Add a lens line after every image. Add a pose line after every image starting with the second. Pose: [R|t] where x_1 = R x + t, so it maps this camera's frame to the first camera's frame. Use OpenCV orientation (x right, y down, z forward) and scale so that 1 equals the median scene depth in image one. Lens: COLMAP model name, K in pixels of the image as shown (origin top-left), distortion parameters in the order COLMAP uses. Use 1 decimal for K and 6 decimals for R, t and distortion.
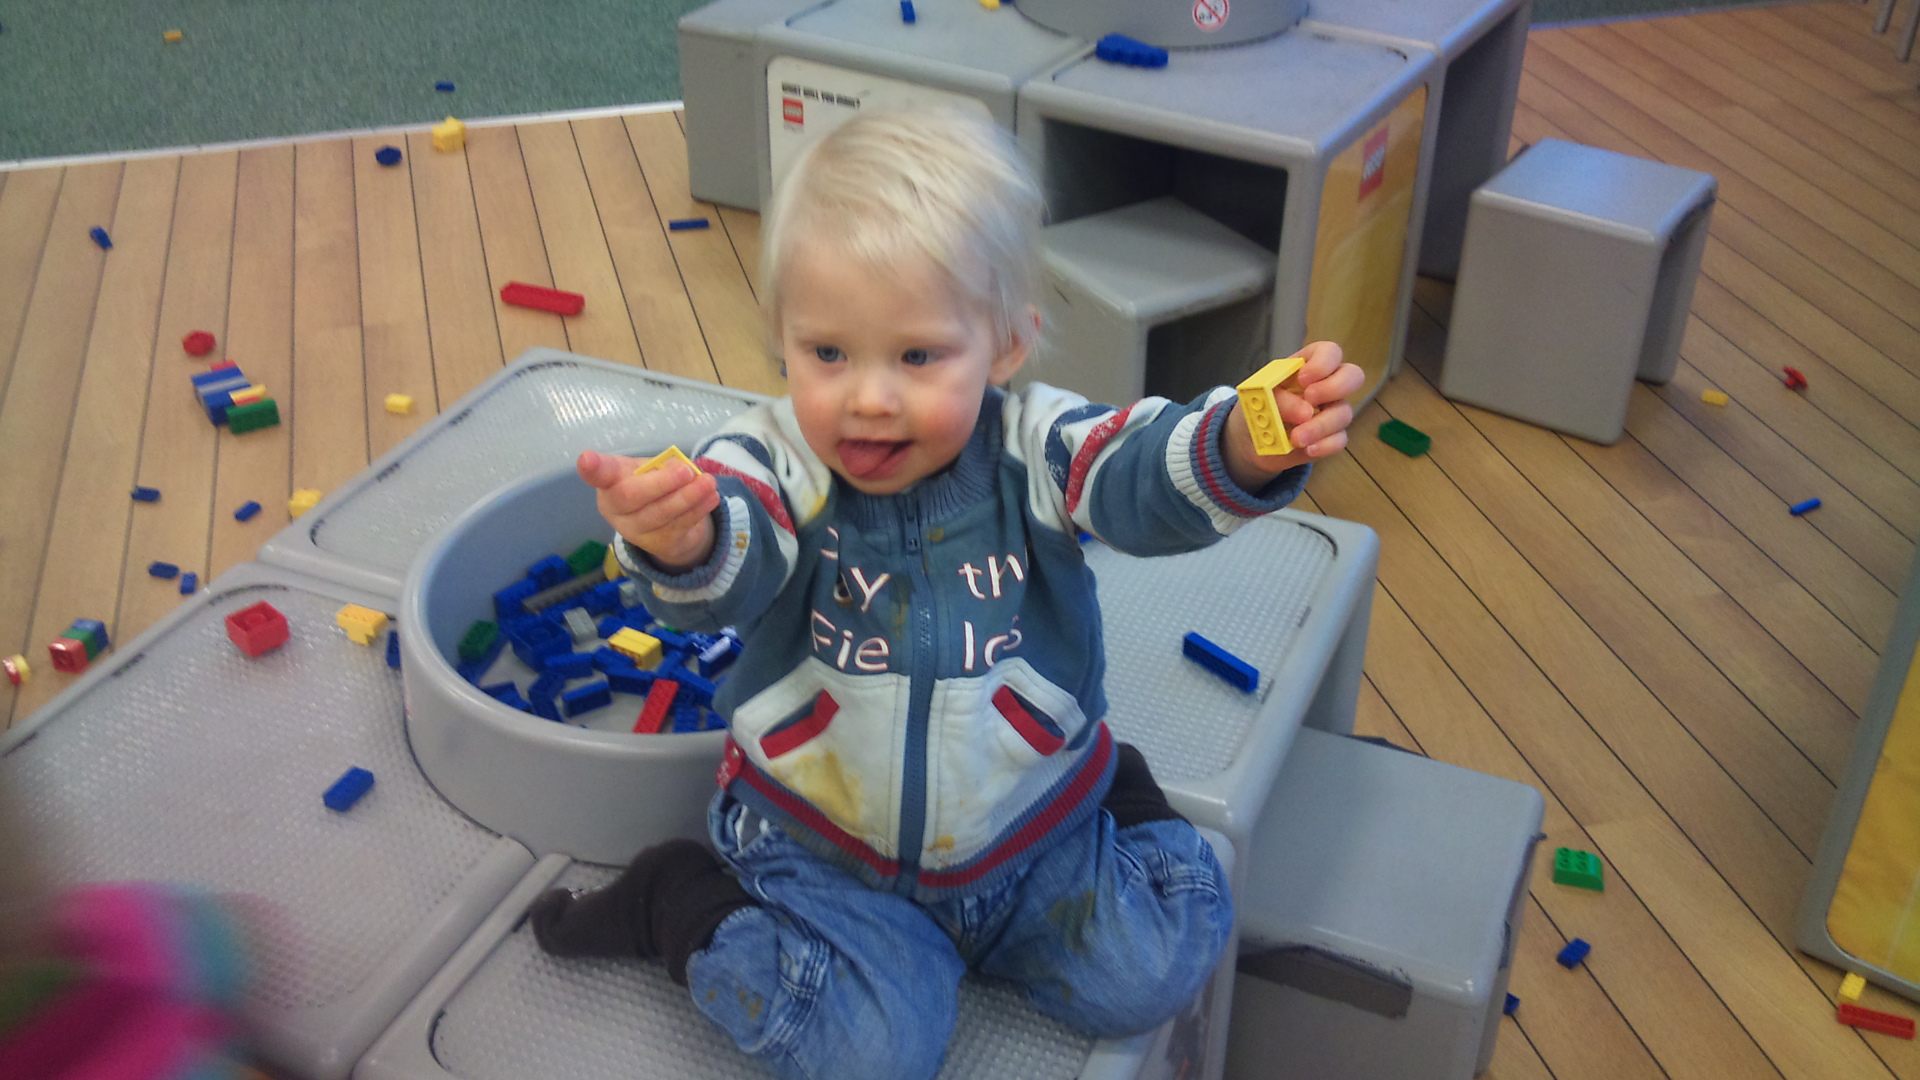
lens RADIAL K [[1942.8, 0, 960.0], [0, 1942.8, 540.0], [0, 0, 1]] dist [0.026939, -0.130866]
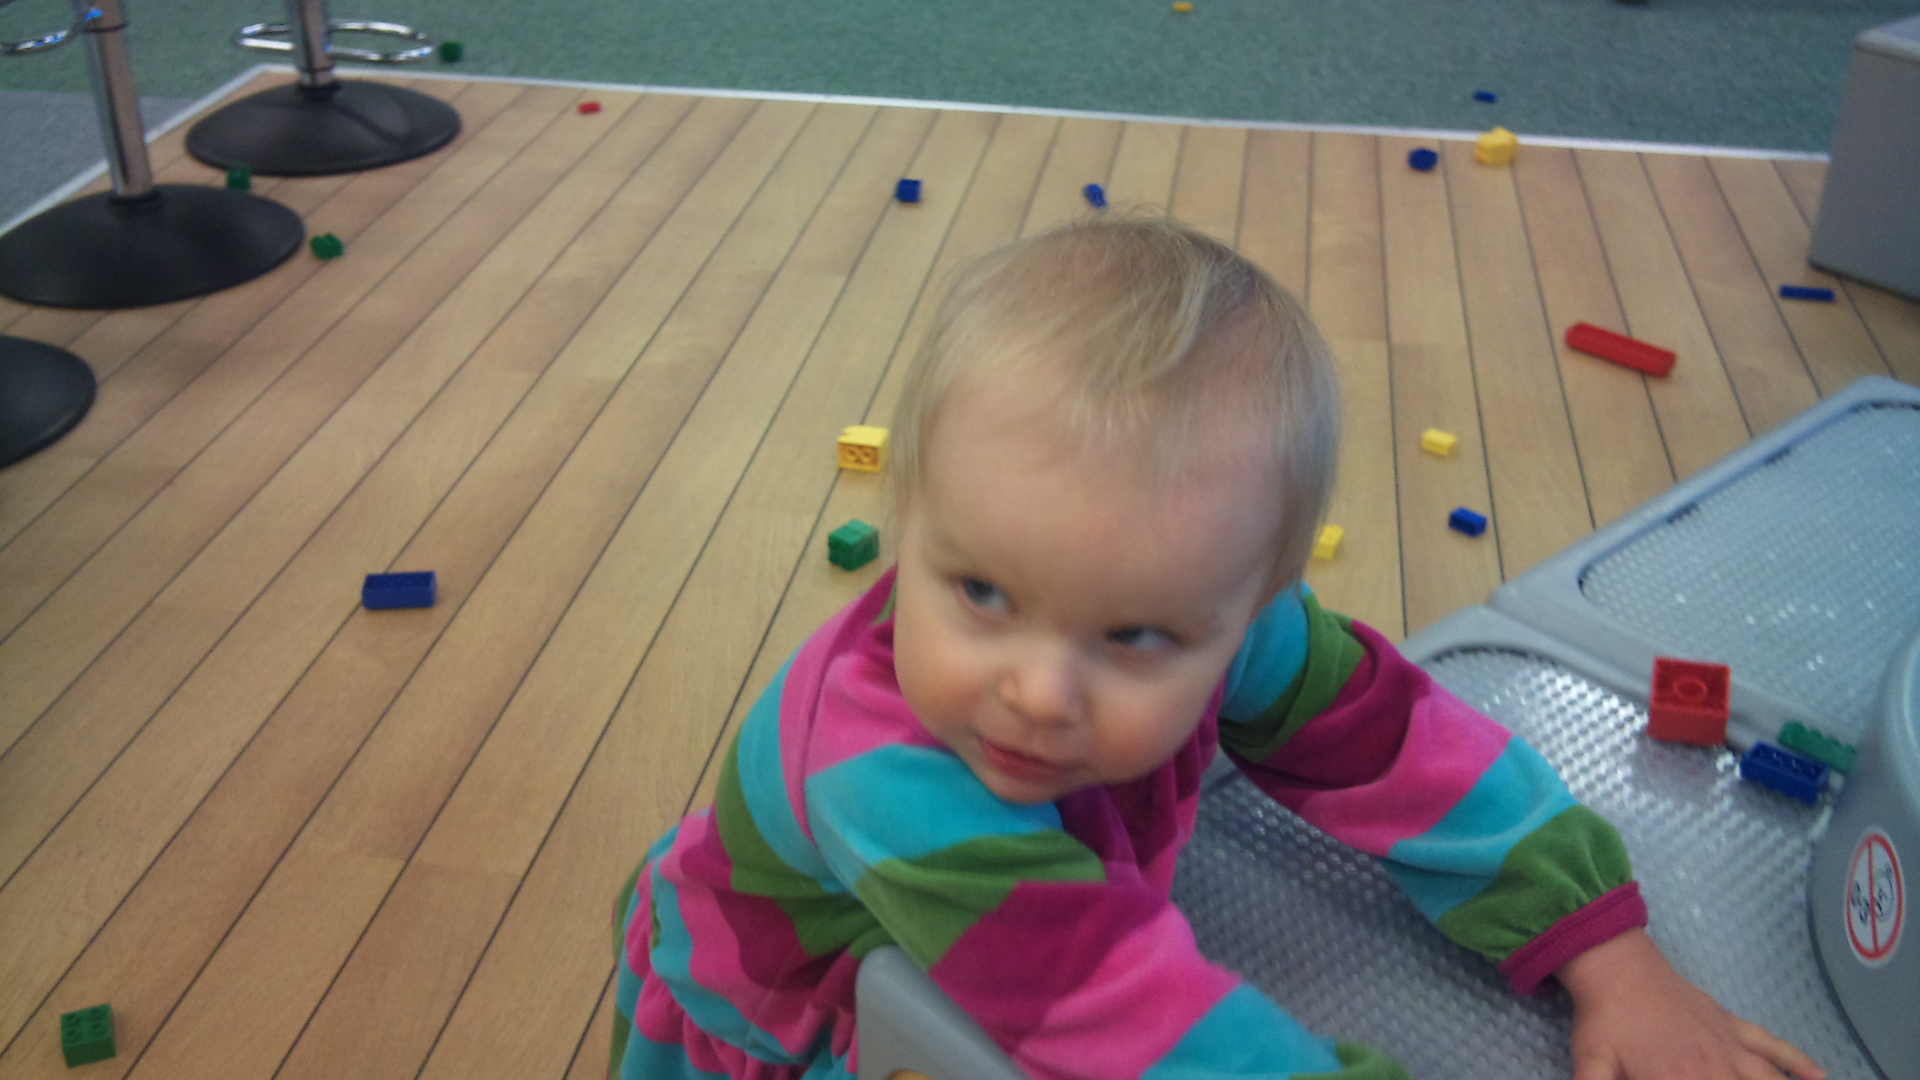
lens RADIAL K [[1980.8, 0, 1006.0], [0, 1980.8, 538.6], [0, 0, 1]] dist [0.005440, -0.145549]
pose [[0.914006, 0.208761, -0.347868, -0.160862], [-0.227122, 0.973788, -0.012368, 0.017895], [0.336168, 0.090313, 0.937462, 0.192658]]
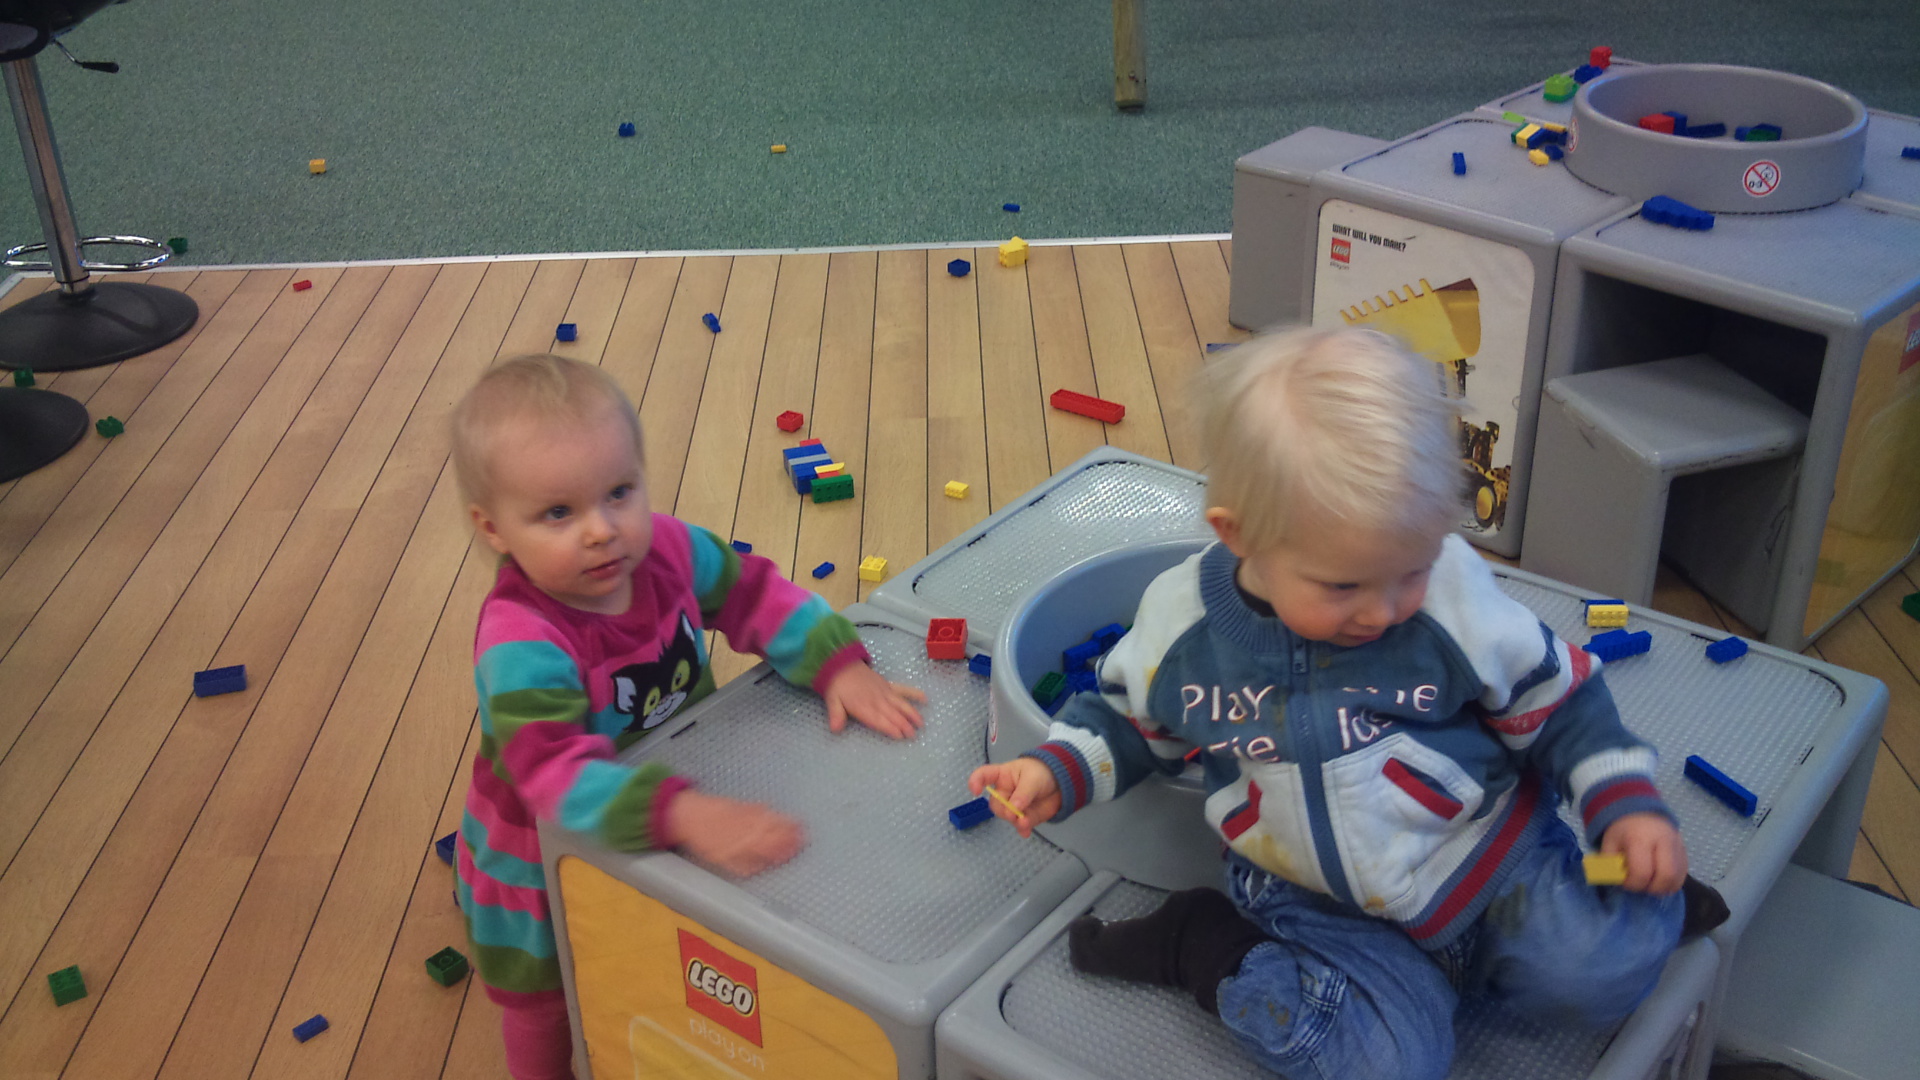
lens RADIAL K [[1942.8, 0, 960.0], [0, 1942.8, 540.0], [0, 0, 1]] dist [0.026939, -0.130866]
pose [[0.965525, 0.093909, -0.242781, -0.012337], [-0.108635, 0.992924, -0.047966, 0.012729], [0.236559, 0.072687, 0.968895, -0.078489]]
